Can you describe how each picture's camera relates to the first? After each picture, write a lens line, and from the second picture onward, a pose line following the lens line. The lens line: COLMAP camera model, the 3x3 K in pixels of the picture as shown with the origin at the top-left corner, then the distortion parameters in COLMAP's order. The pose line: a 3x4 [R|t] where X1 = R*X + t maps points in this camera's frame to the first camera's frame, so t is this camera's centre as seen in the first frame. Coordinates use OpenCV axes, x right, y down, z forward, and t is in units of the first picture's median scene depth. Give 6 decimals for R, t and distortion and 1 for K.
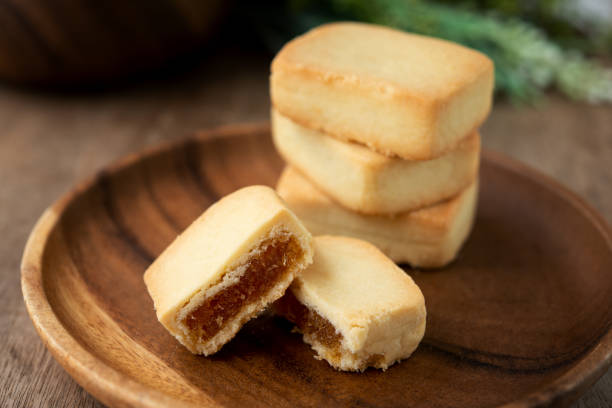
lens RADIAL K [[1144.3, 0, 310.4], [0, 1144.3, 222.2], [0, 0, 1]] dist [-0.022366, 0.000000]
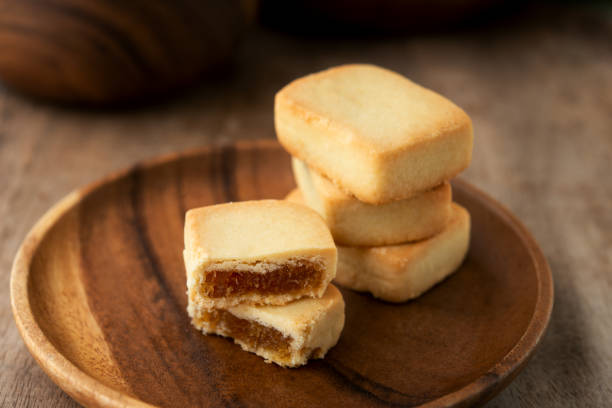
lens RADIAL K [[1261.9, 0, 323.7], [0, 1261.9, 194.3], [0, 0, 1]] dist [-0.012027, 0.000000]
pose [[0.951112, 0.161257, -0.263403, 0.399248], [-0.162939, 0.986513, 0.015598, -0.078453], [0.262366, 0.028083, 0.964560, -0.211549]]
